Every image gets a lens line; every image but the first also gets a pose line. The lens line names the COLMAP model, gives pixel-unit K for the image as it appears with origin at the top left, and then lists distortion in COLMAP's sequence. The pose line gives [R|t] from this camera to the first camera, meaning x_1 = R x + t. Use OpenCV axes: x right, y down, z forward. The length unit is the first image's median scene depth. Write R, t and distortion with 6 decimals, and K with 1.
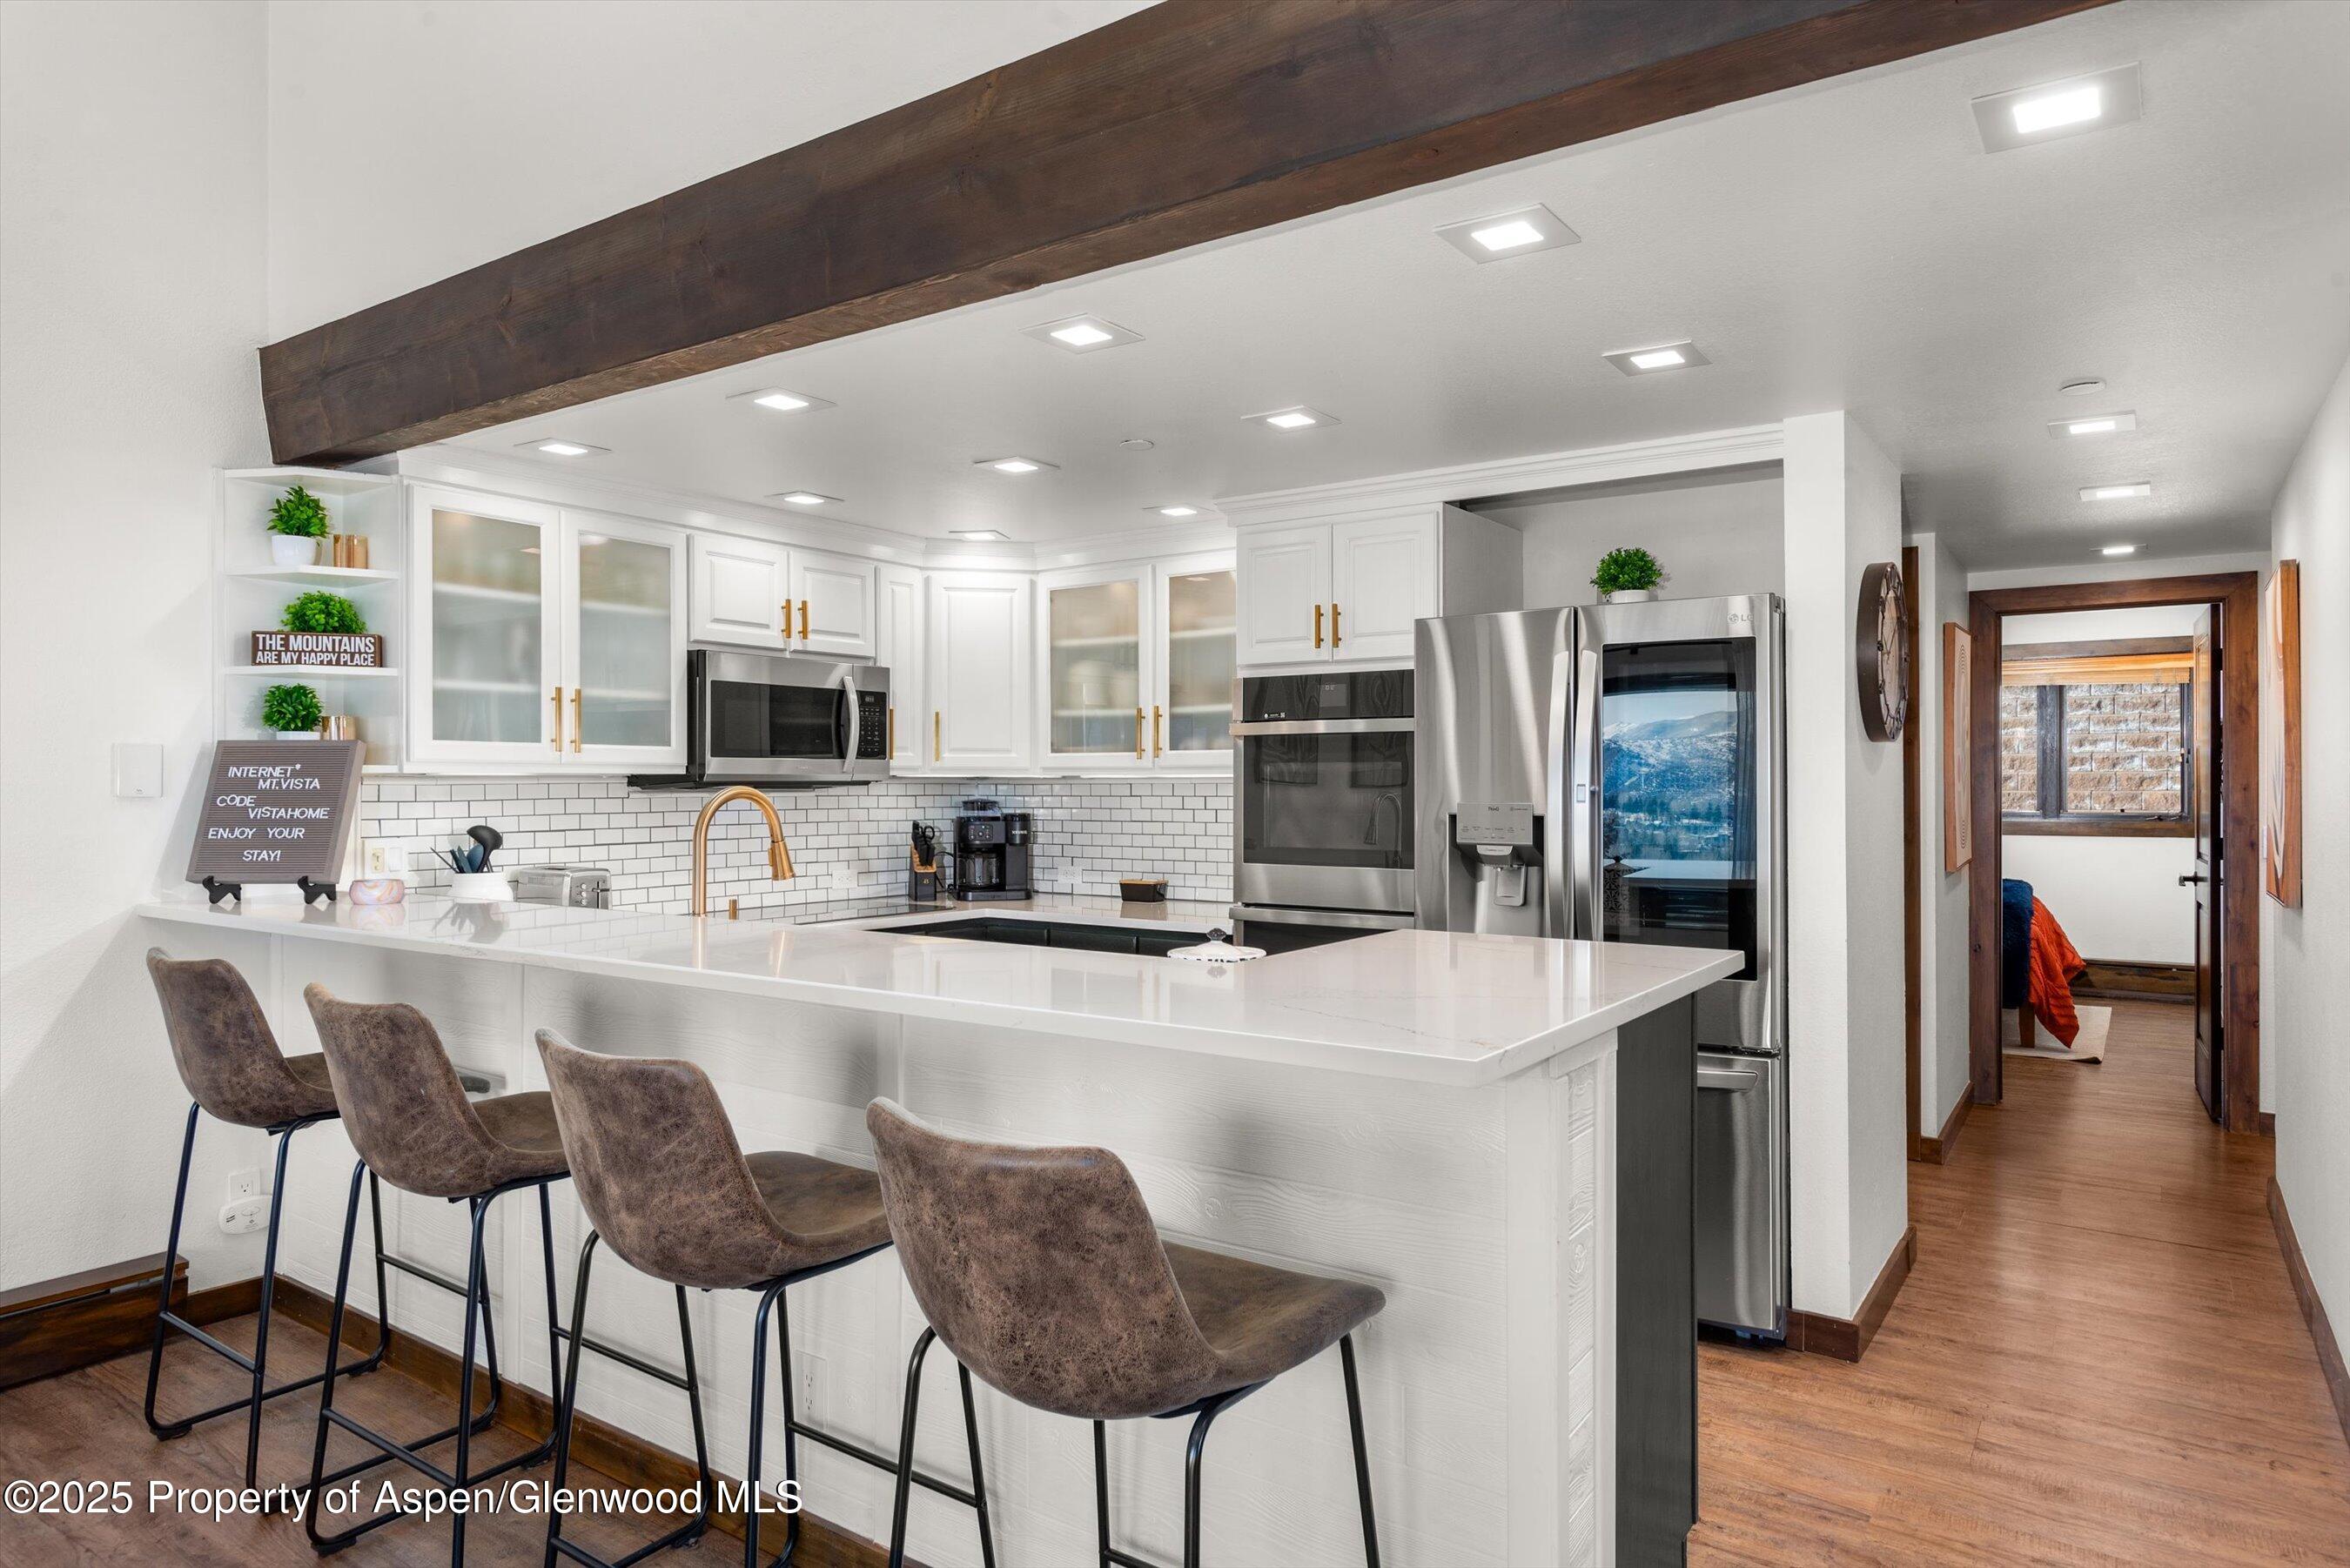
lens RADIAL K [[1345.9, 0, 1171.0], [0, 1345.9, 785.4], [0, 0, 1]] dist [0.013029, 0.000207]
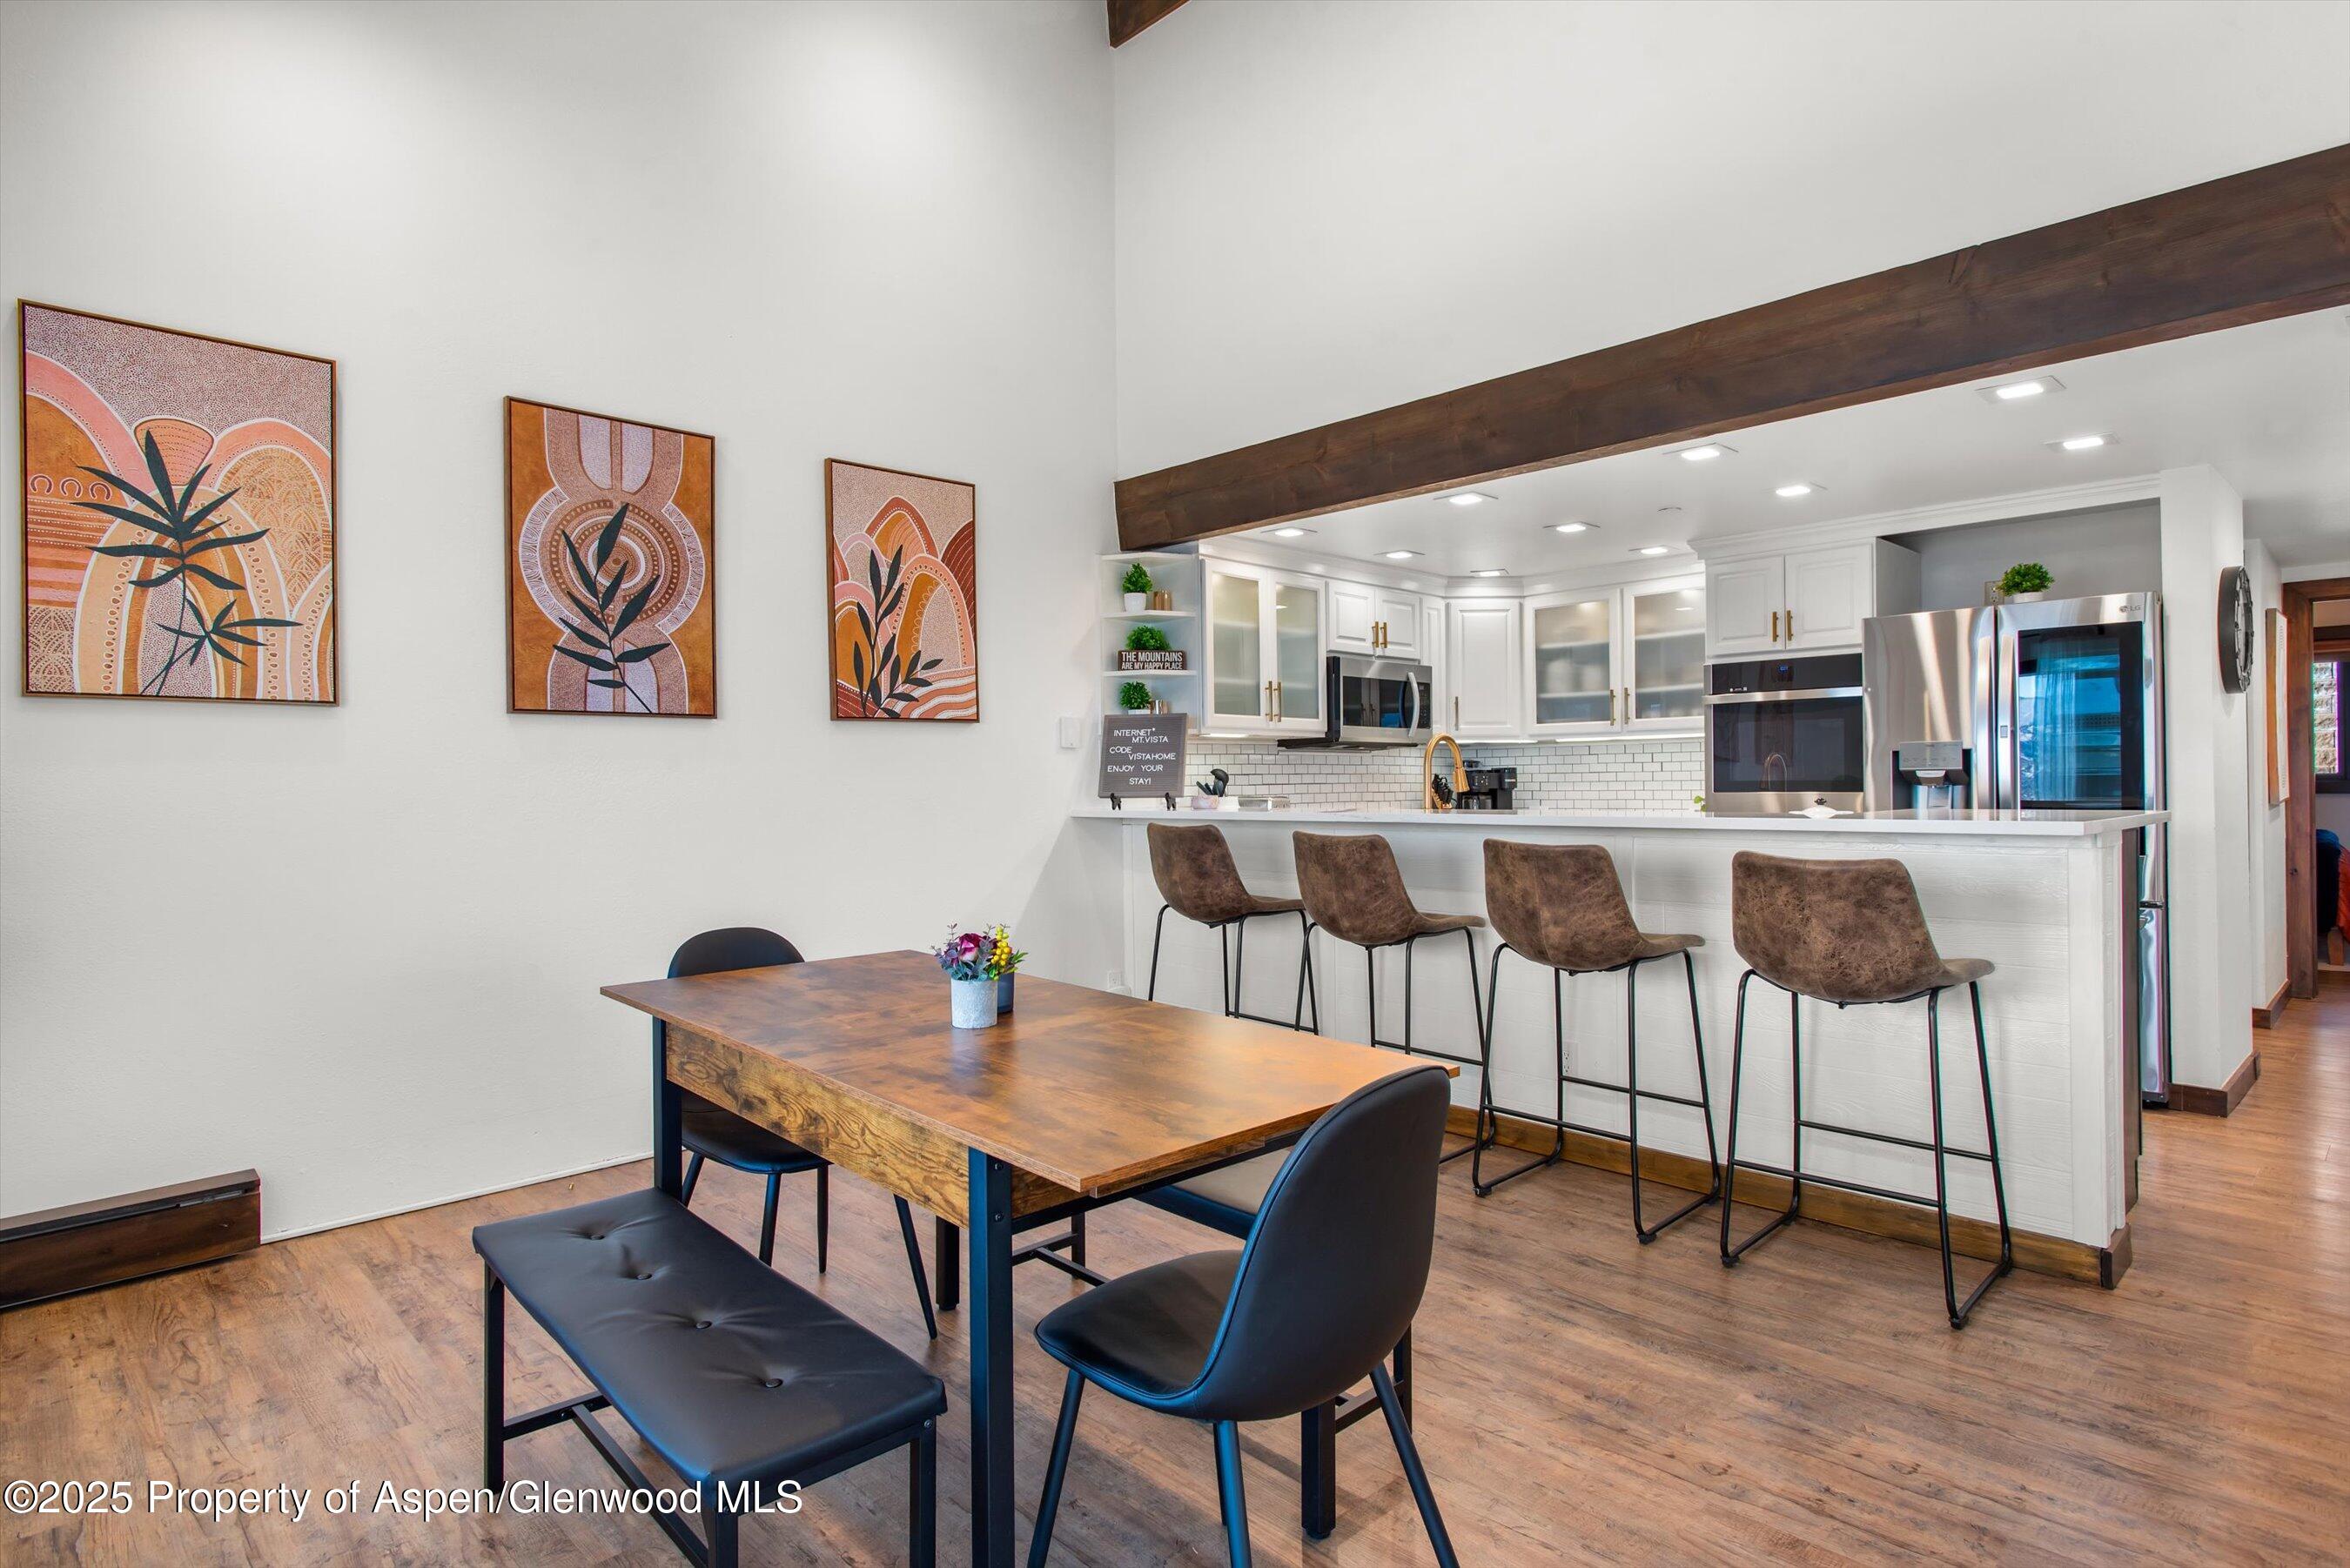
lens RADIAL K [[1171.1, 0, 1196.9], [0, 1171.1, 783.1], [0, 0, 1]] dist [0.014719, -0.002230]
pose [[0.982347, -0.008492, -0.186876, -0.268096], [0.008537, 0.999963, -0.000563, 0.045974], [0.186874, -0.001042, 0.982383, -0.360933]]
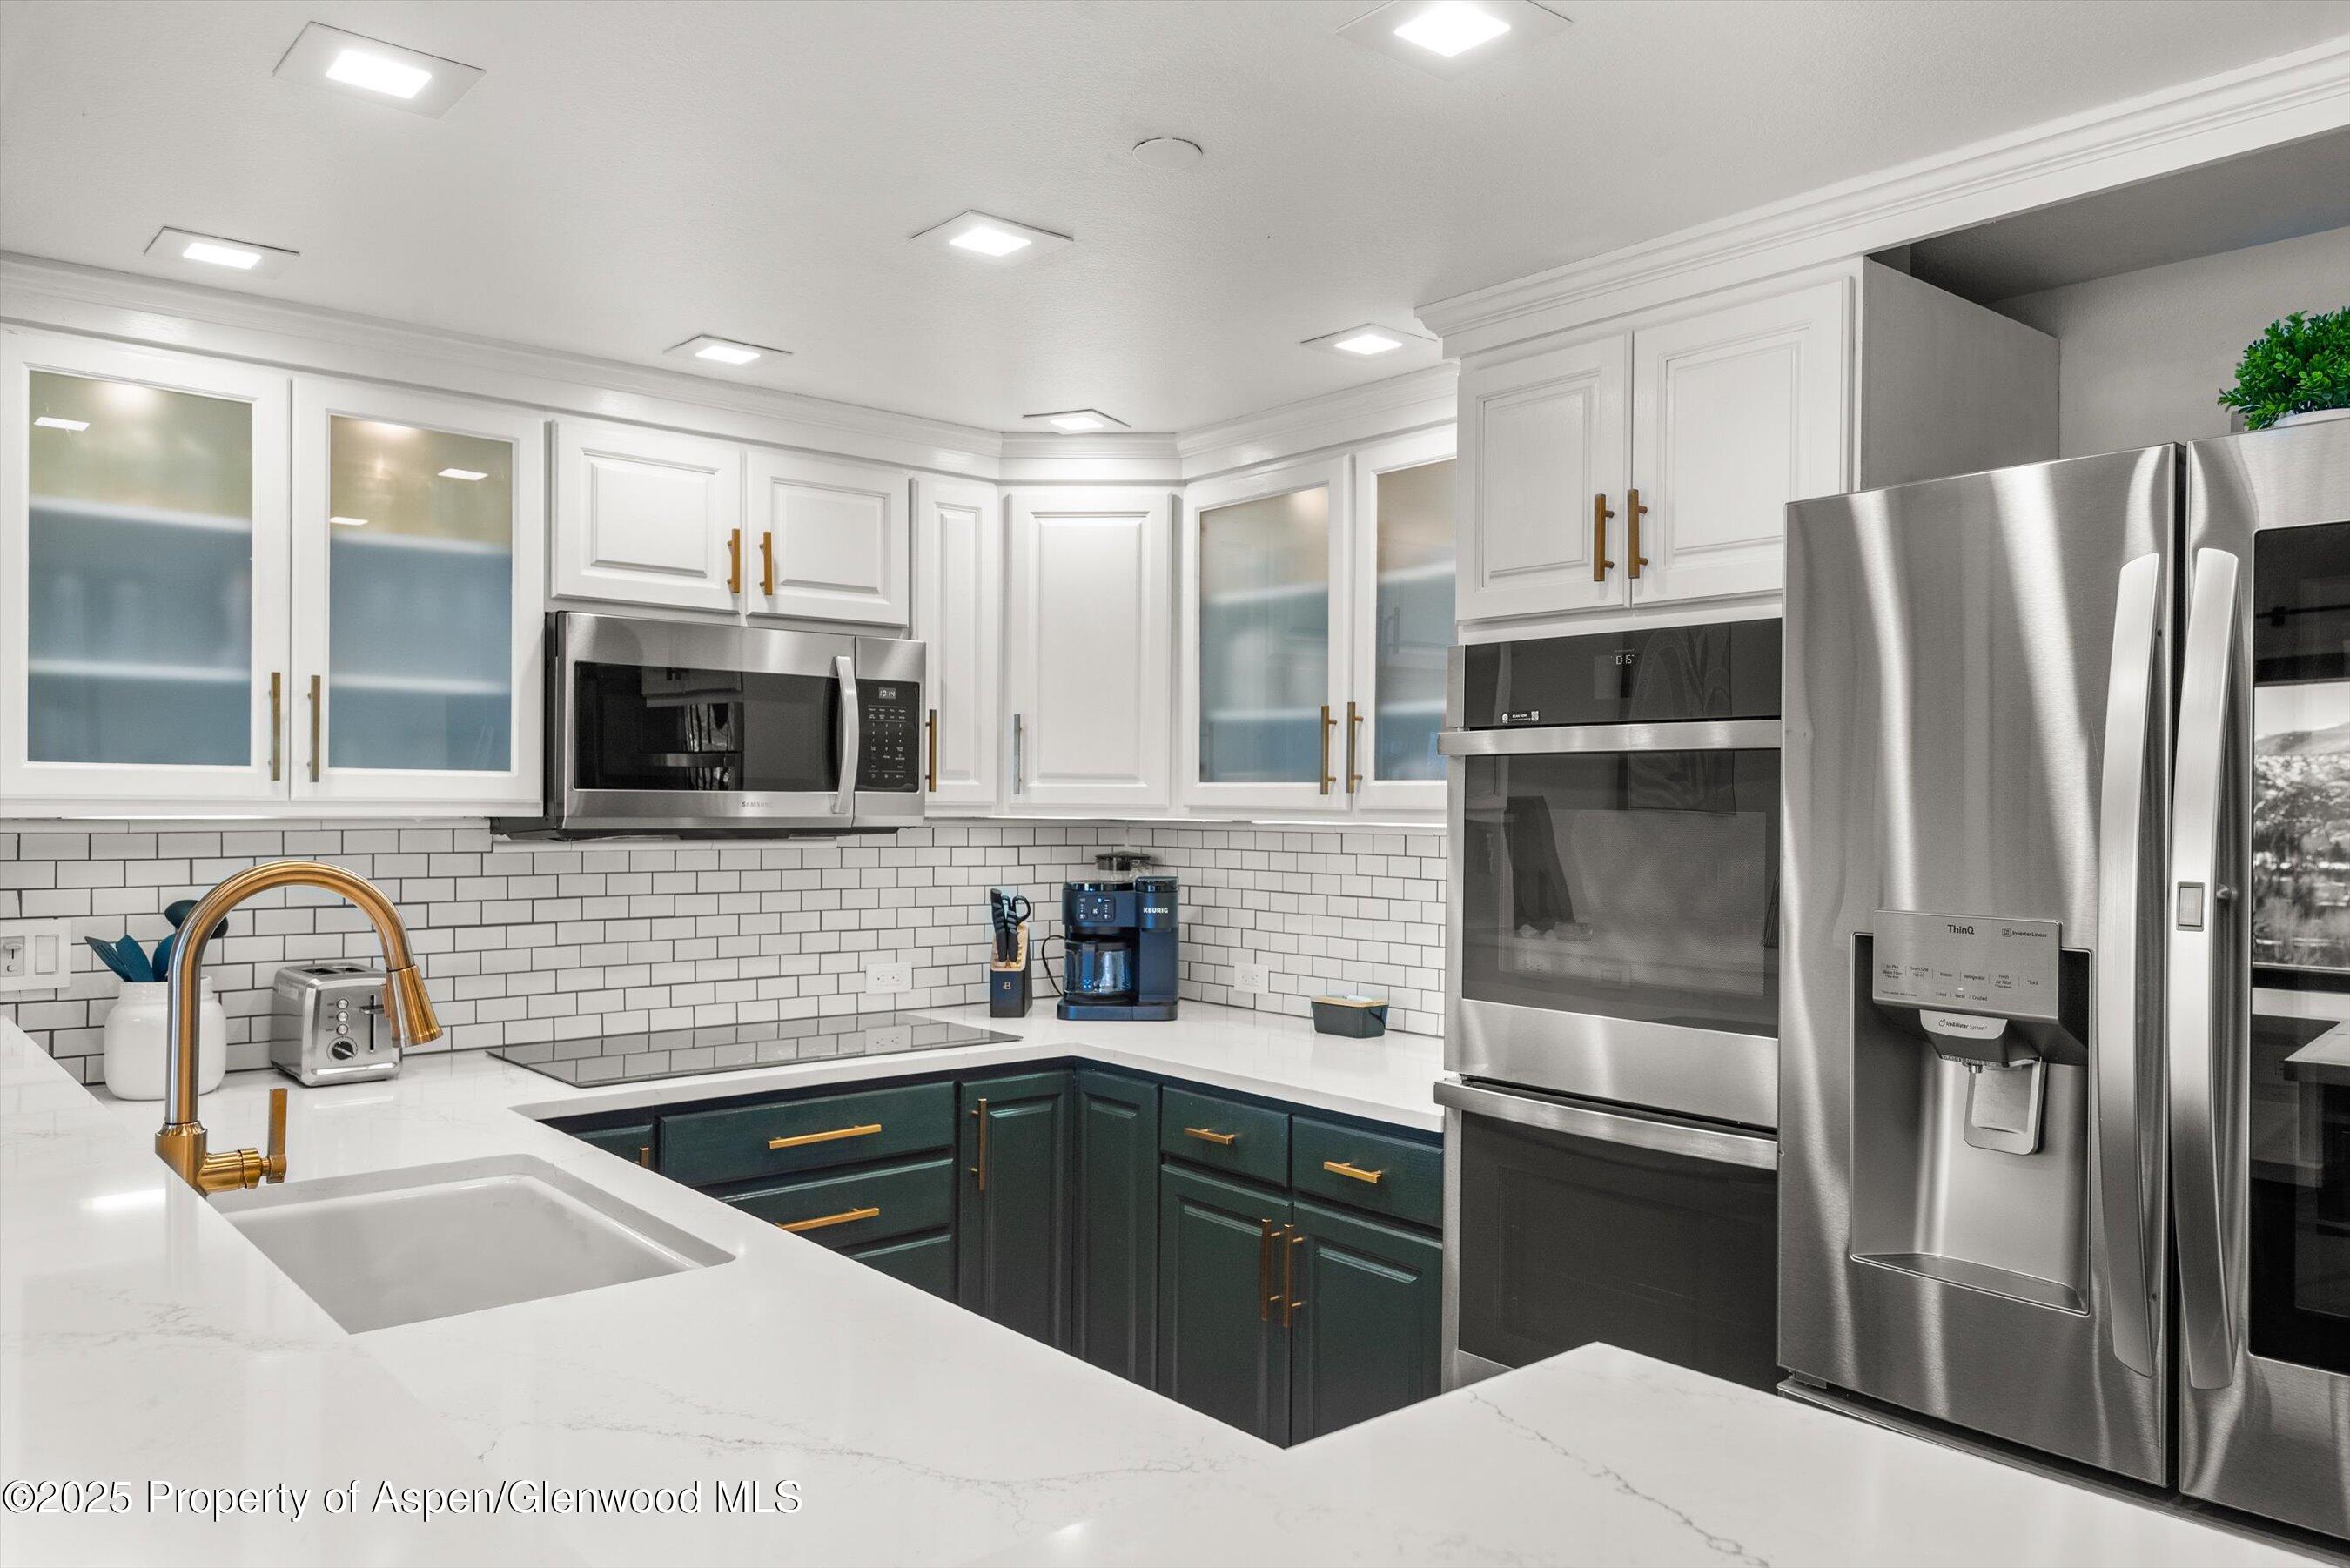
lens RADIAL K [[1599.6, 0, 1226.7], [0, 1599.6, 810.1], [0, 0, 1]] dist [0.027245, -0.010934]
pose [[0.972223, 0.009726, -0.233854, 0.114926], [-0.009263, 0.999952, 0.003080, -0.017429], [0.233873, -0.000828, 0.972267, 0.390122]]
